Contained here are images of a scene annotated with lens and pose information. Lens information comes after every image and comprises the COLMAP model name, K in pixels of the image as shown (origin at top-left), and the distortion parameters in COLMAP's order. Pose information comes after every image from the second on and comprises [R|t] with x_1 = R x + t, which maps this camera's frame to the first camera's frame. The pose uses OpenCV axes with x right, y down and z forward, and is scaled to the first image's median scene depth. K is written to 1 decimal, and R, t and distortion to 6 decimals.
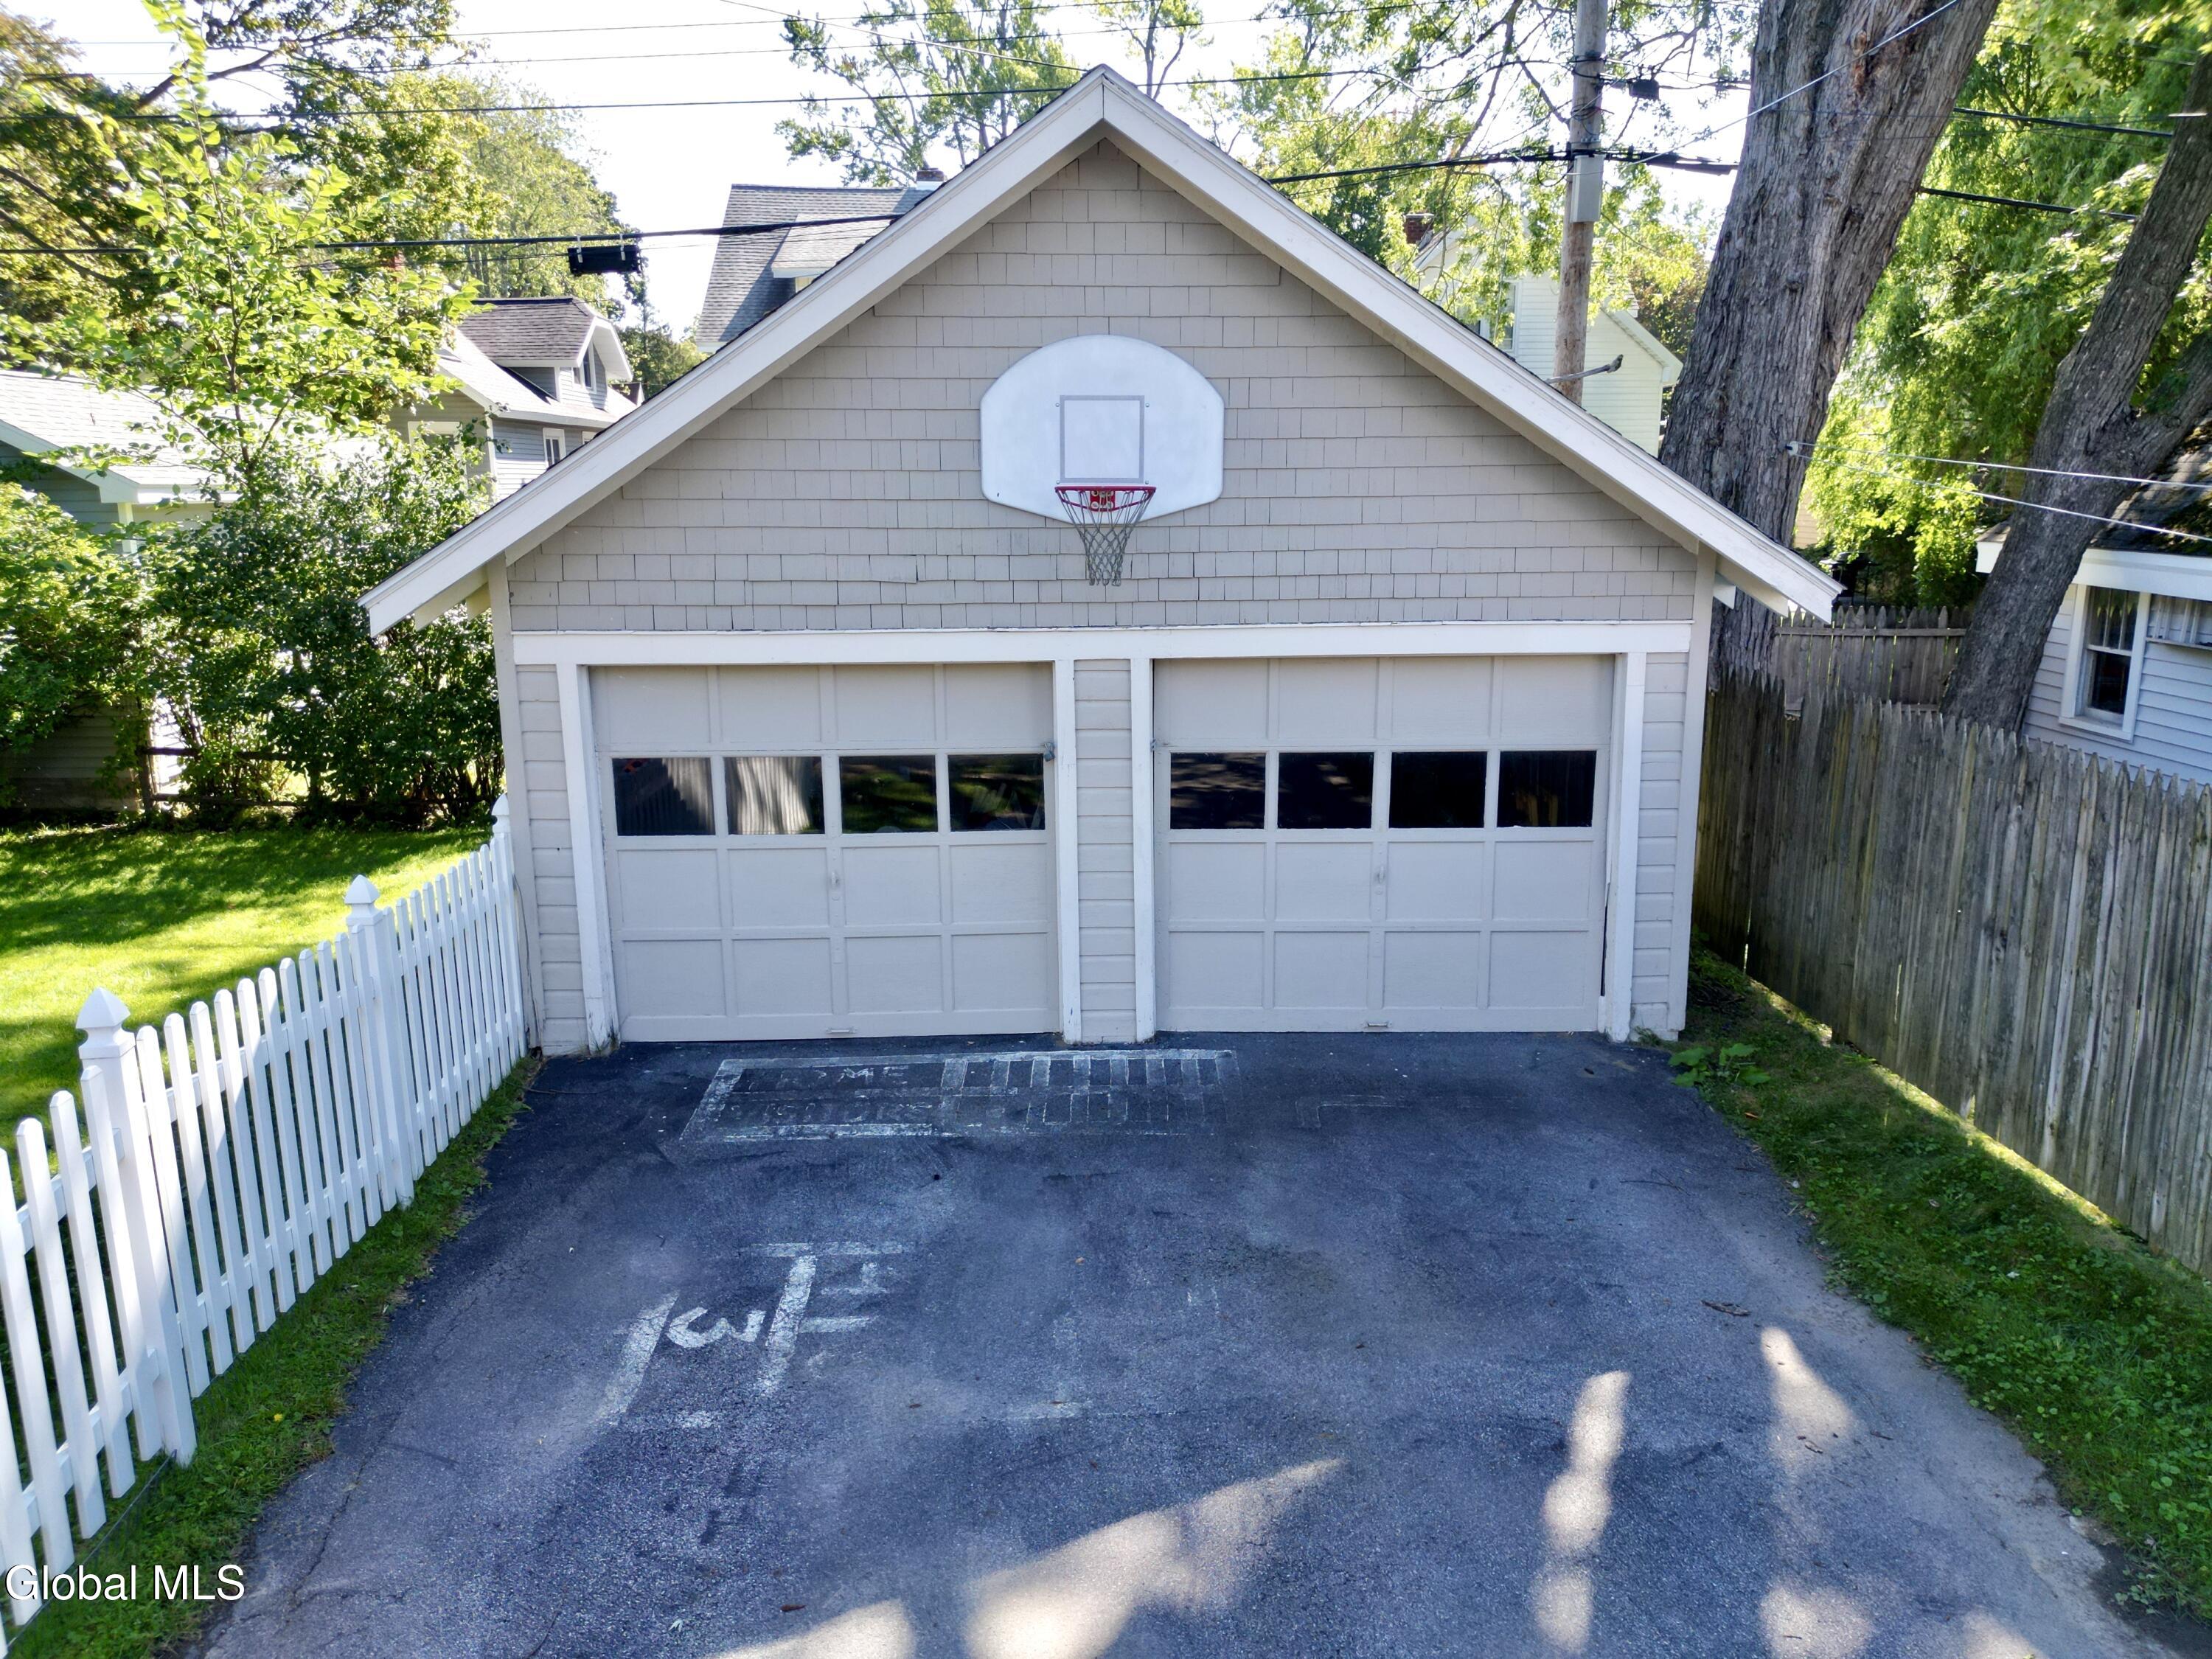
lens RADIAL K [[1548.8, 0, 1112.5], [0, 1548.8, 824.8], [0, 0, 1]] dist [0.065122, -0.078602]
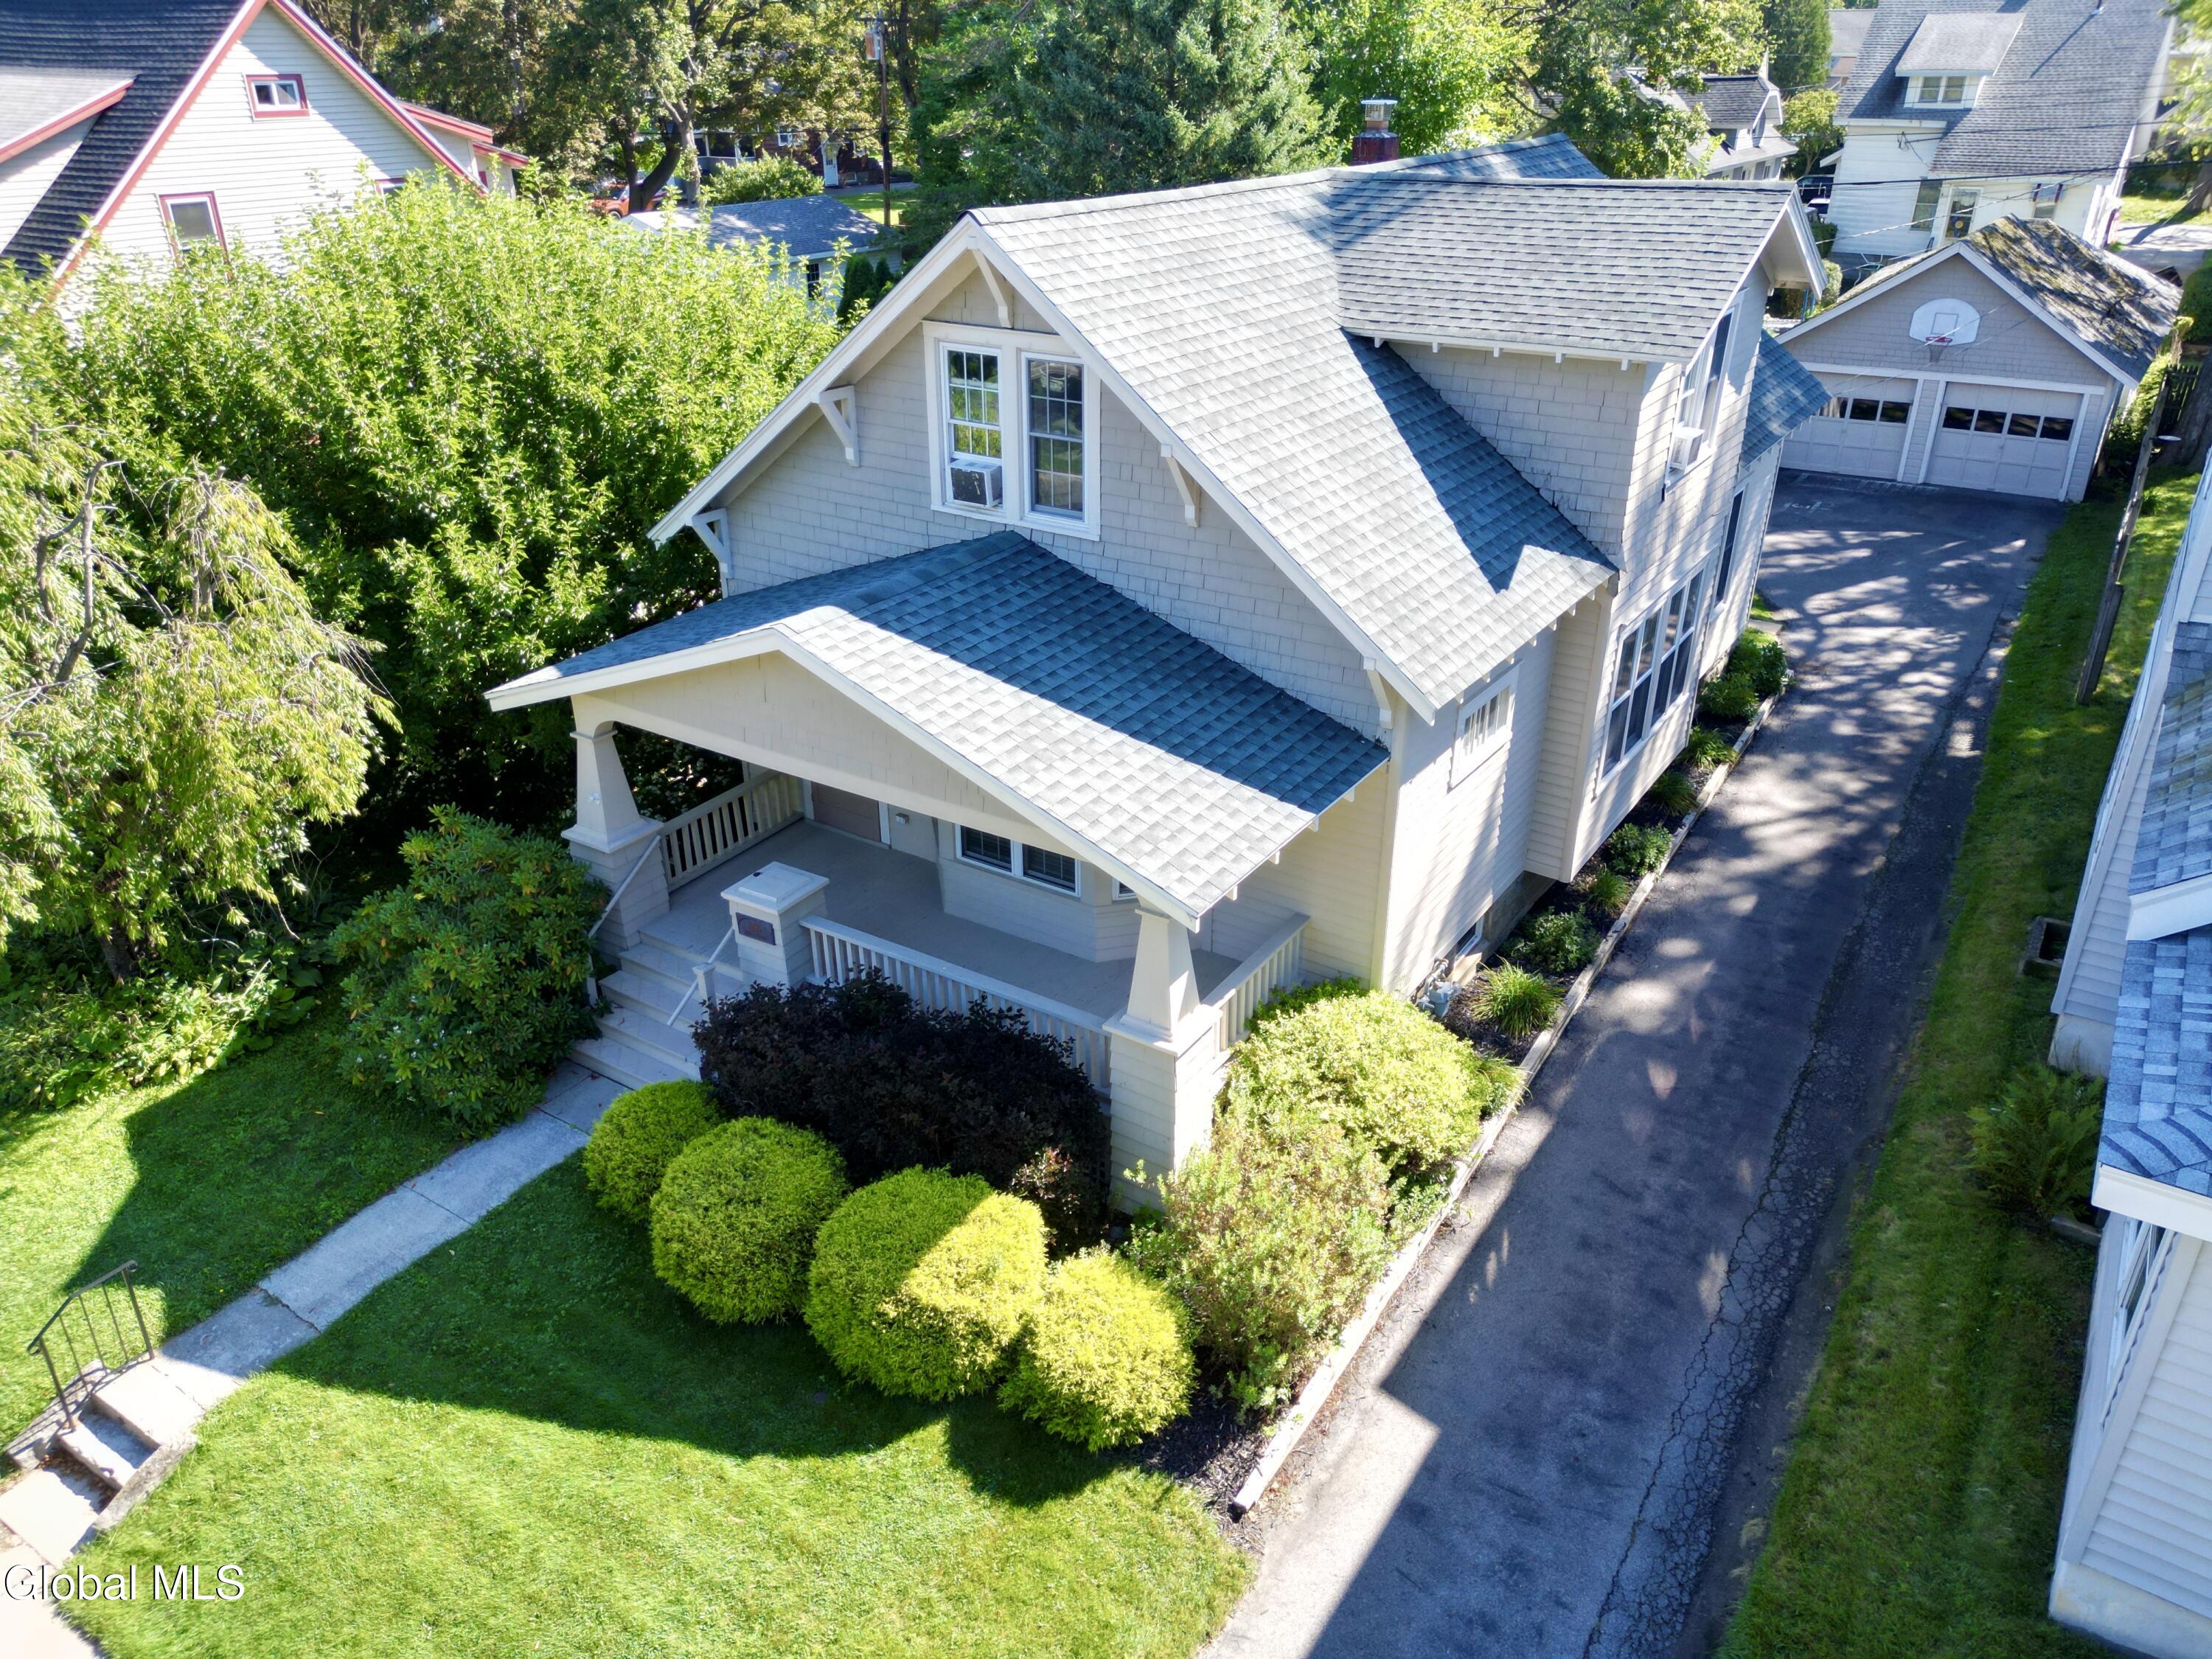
lens RADIAL K [[1548.8, 0, 1112.5], [0, 1548.8, 824.8], [0, 0, 1]] dist [0.065122, -0.078602]
pose [[0.813533, 0.254132, -0.523049, 0.644925], [-0.121923, 0.954003, 0.273884, 0.126400], [0.568594, -0.159042, 0.807098, -3.424526]]
